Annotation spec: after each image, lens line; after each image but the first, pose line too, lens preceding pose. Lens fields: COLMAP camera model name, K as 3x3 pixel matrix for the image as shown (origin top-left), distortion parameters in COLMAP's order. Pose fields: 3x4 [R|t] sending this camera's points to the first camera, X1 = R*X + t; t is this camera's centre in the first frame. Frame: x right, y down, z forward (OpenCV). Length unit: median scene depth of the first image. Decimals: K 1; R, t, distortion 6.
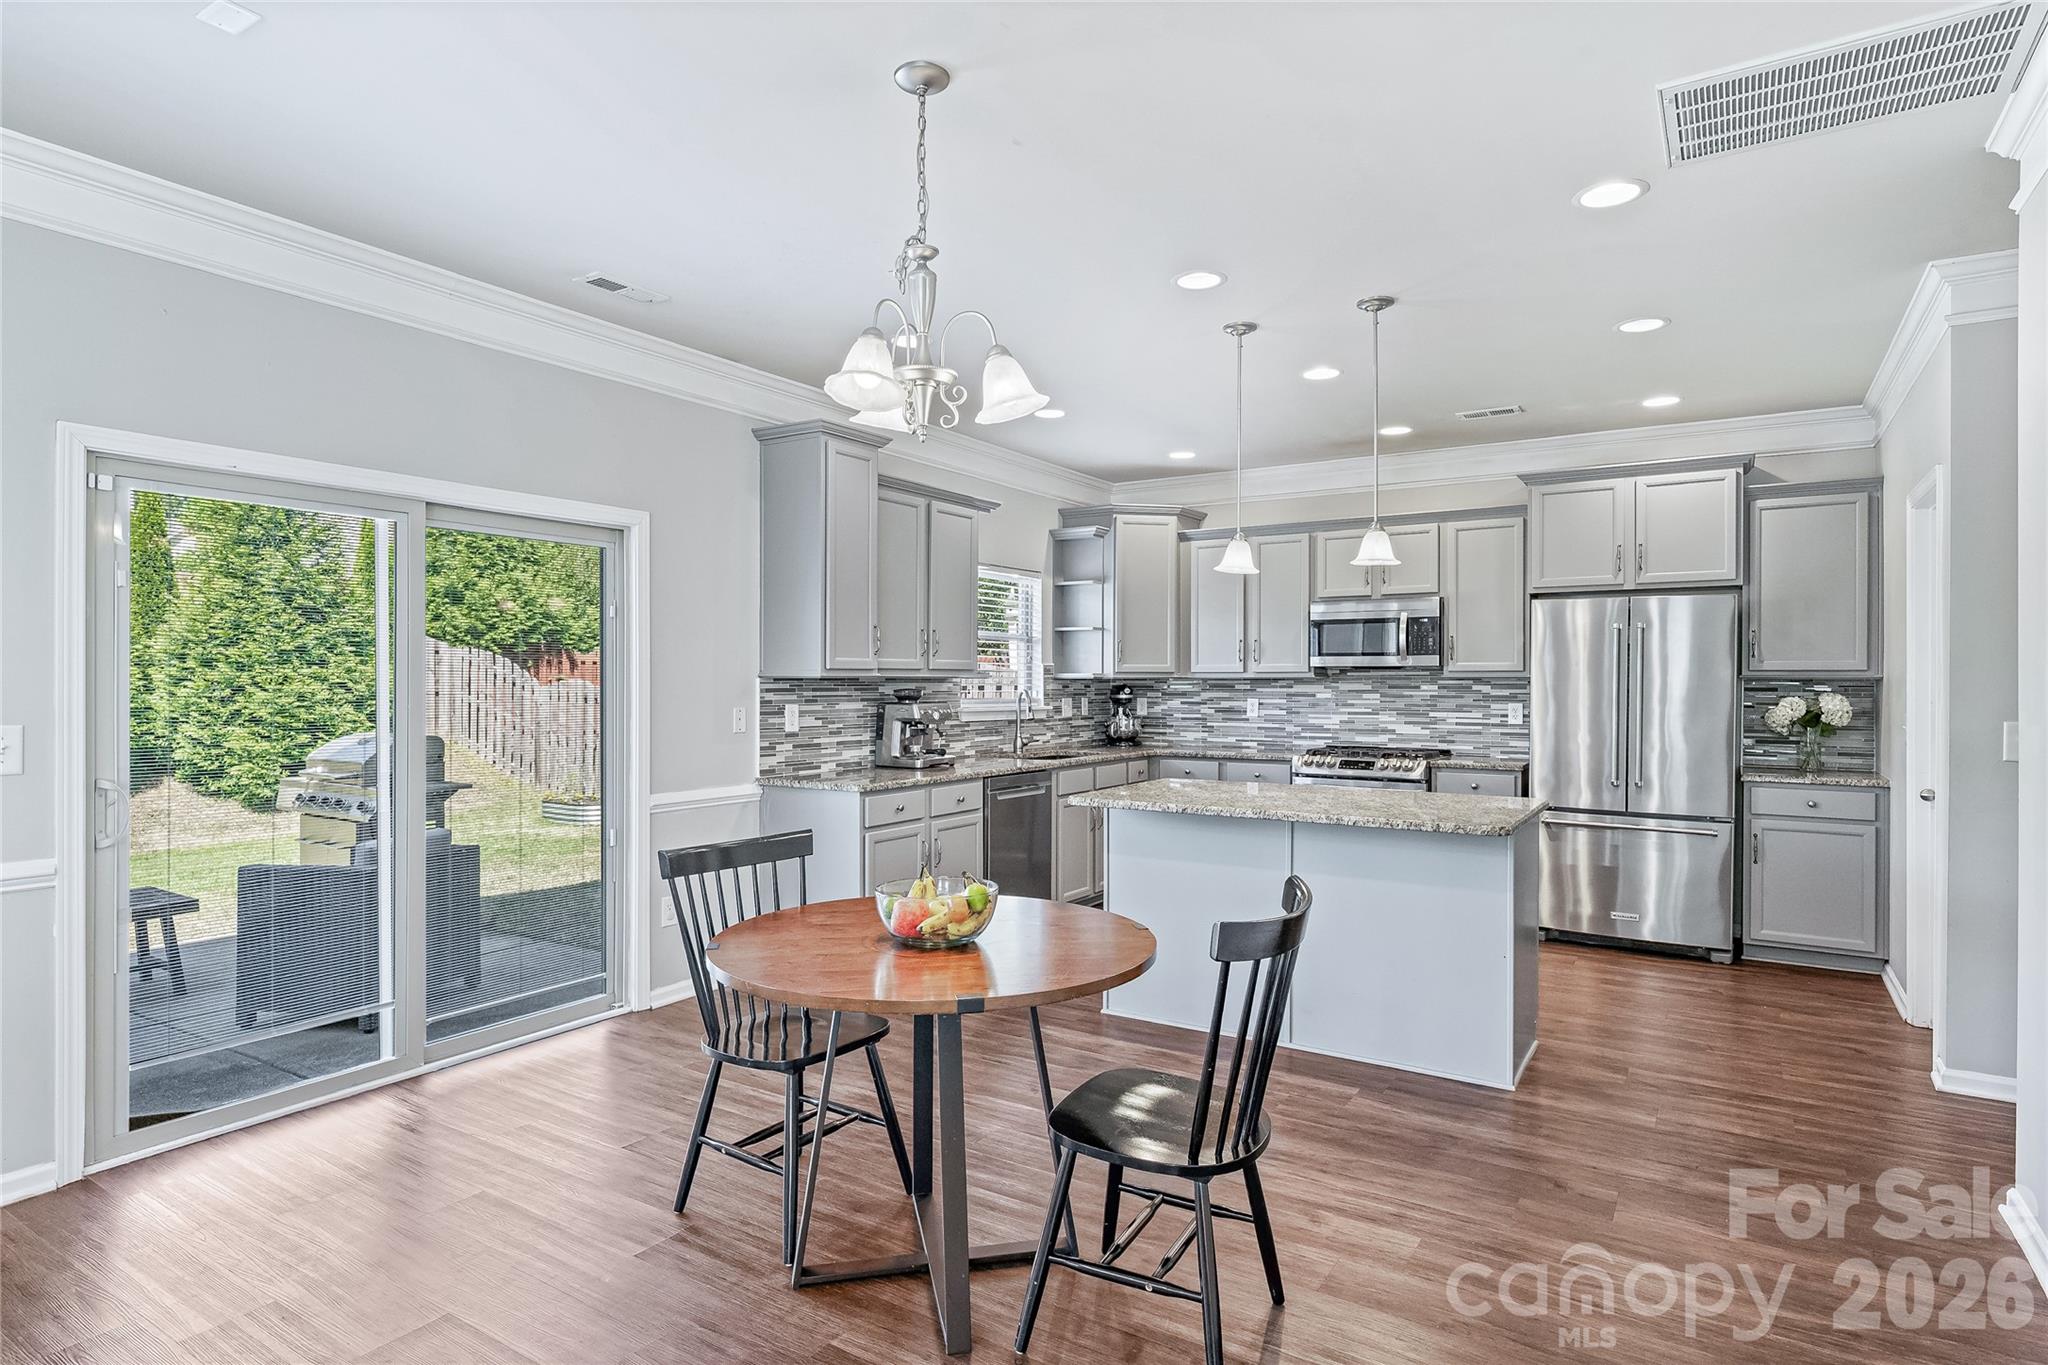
lens RADIAL K [[1095.0, 0, 1020.9], [0, 1095.0, 683.1], [0, 0, 1]] dist [0.000424, -0.001194]
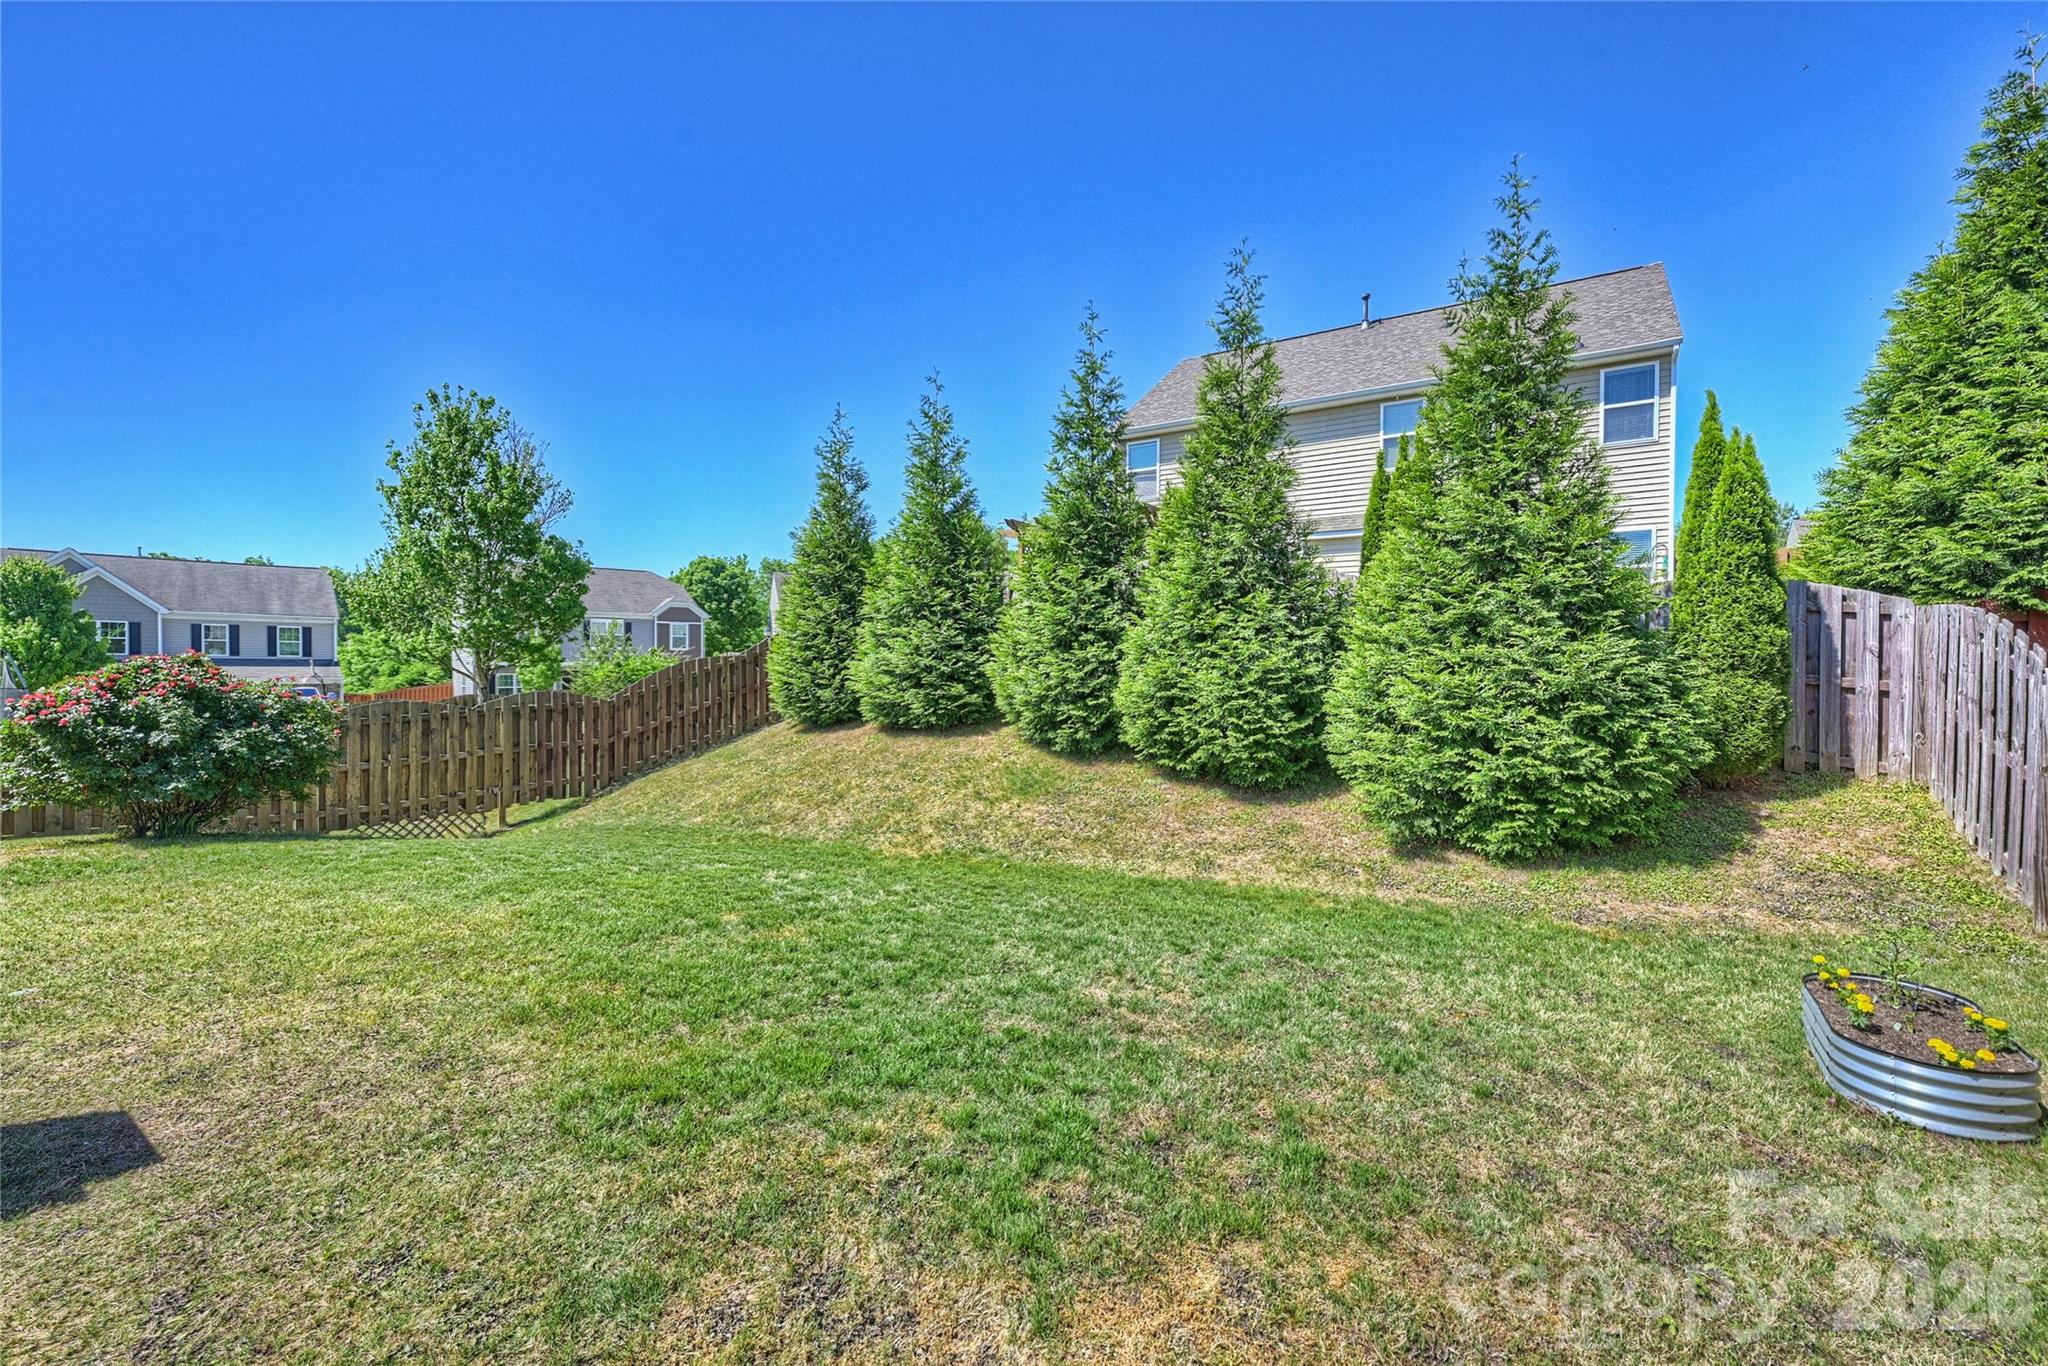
lens RADIAL K [[856.8, 0, 1014.8], [0, 856.8, 686.9], [0, 0, 1]] dist [-0.001065, 0.000243]
pose [[-0.001670, 0.016824, -0.999857, -0.298938], [-0.007011, 0.999834, 0.016836, 0.005994], [0.999974, 0.007038, -0.001552, 1.564531]]
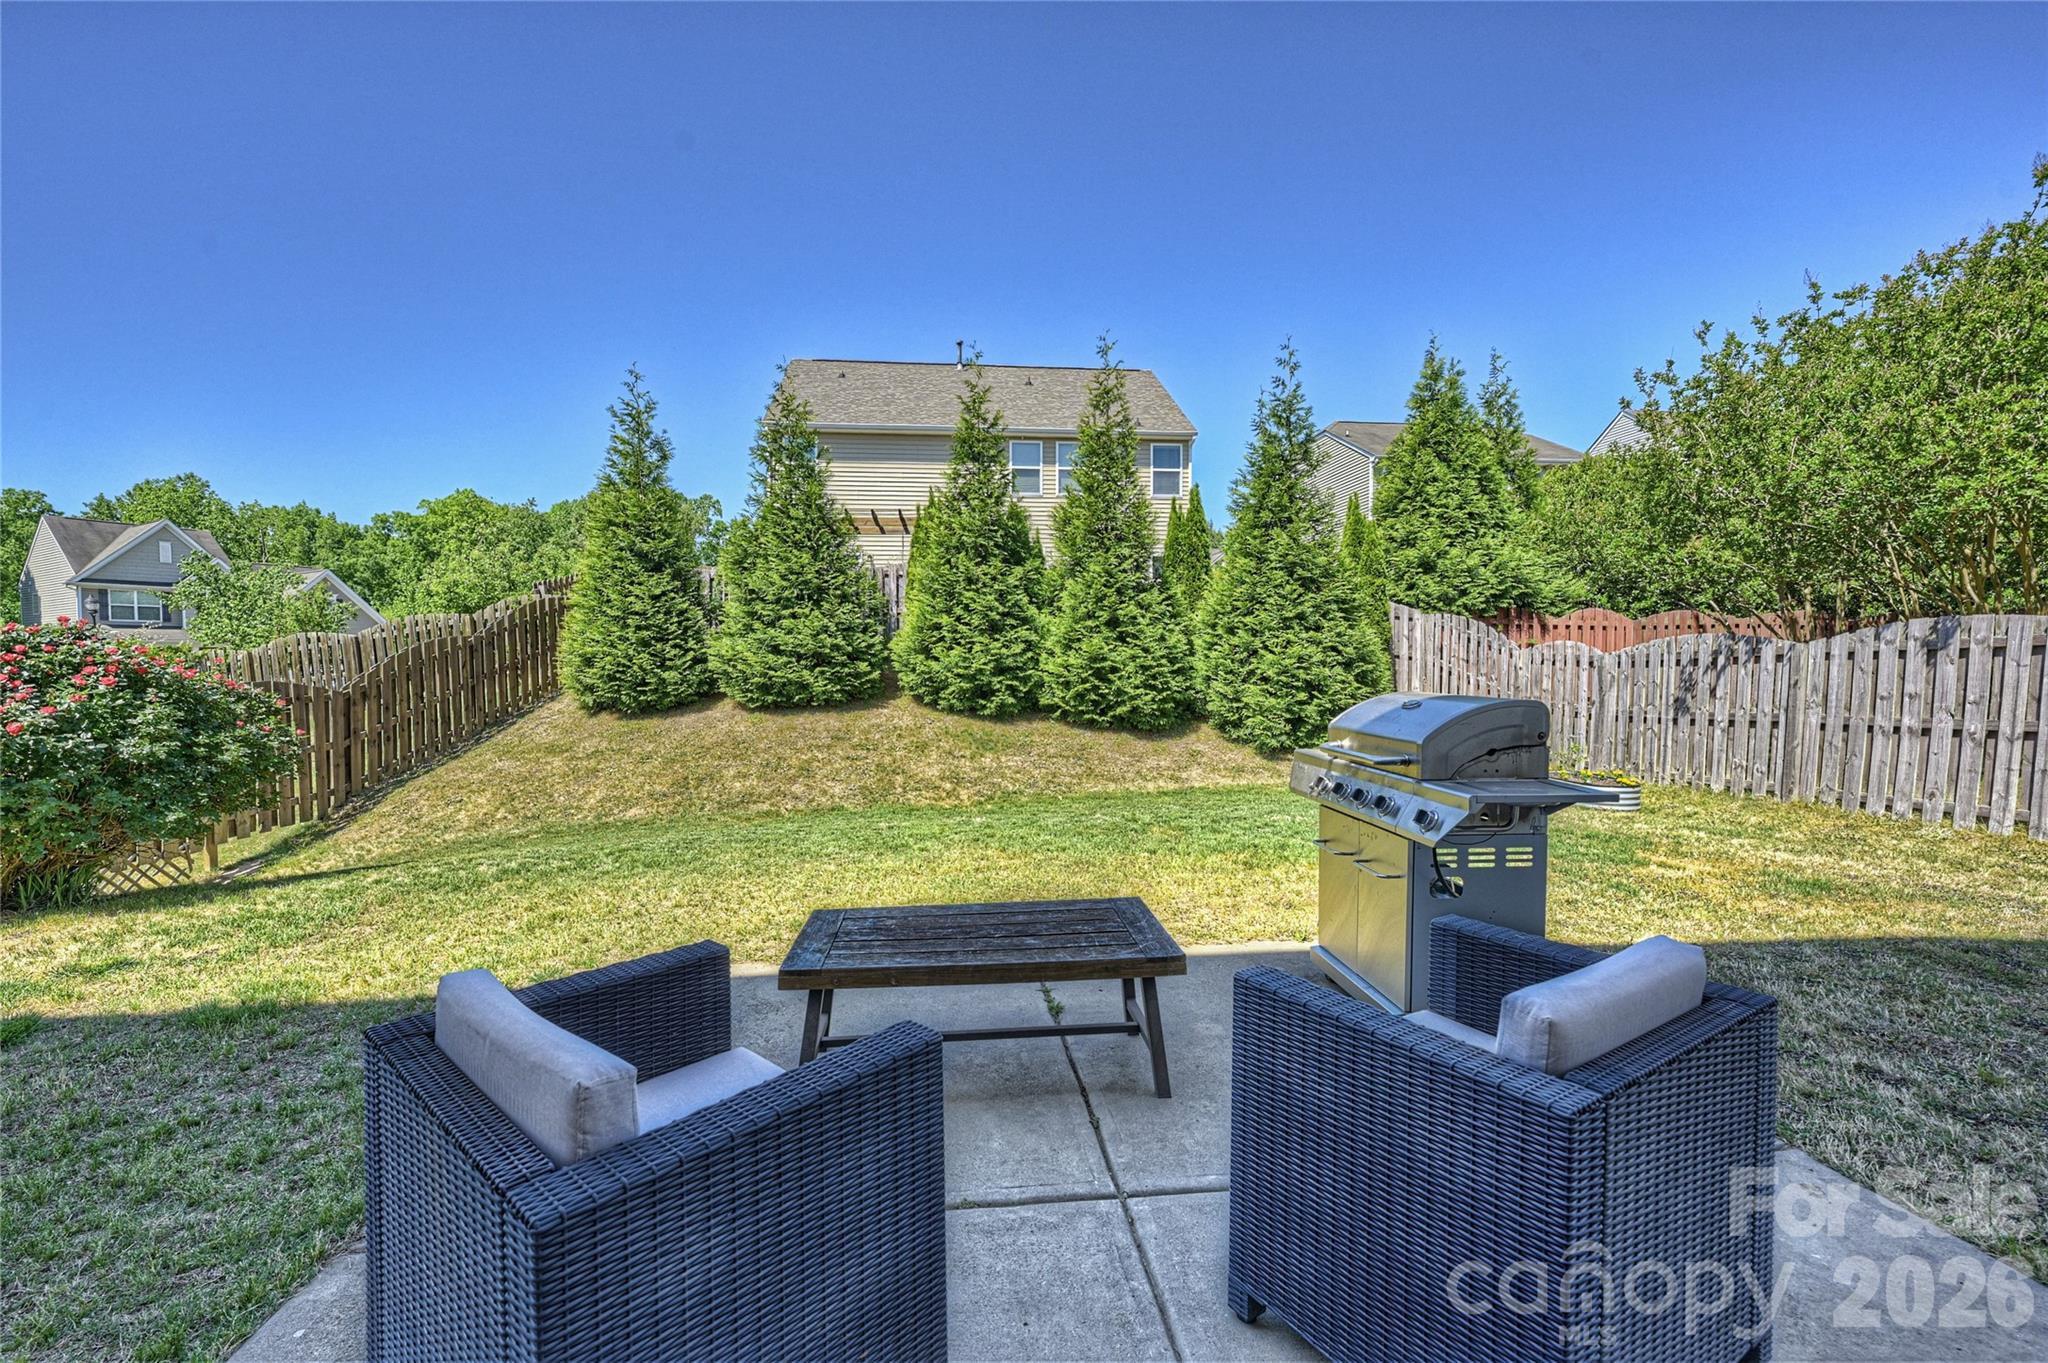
lens RADIAL K [[844.5, 0, 1019.0], [0, 844.5, 688.3], [0, 0, 1]] dist [-0.000642, -0.000048]
pose [[0.626740, 0.023936, -0.778861, -0.358715], [0.003932, 0.999418, 0.033879, 0.026507], [0.779218, -0.024295, 0.626281, 0.511723]]
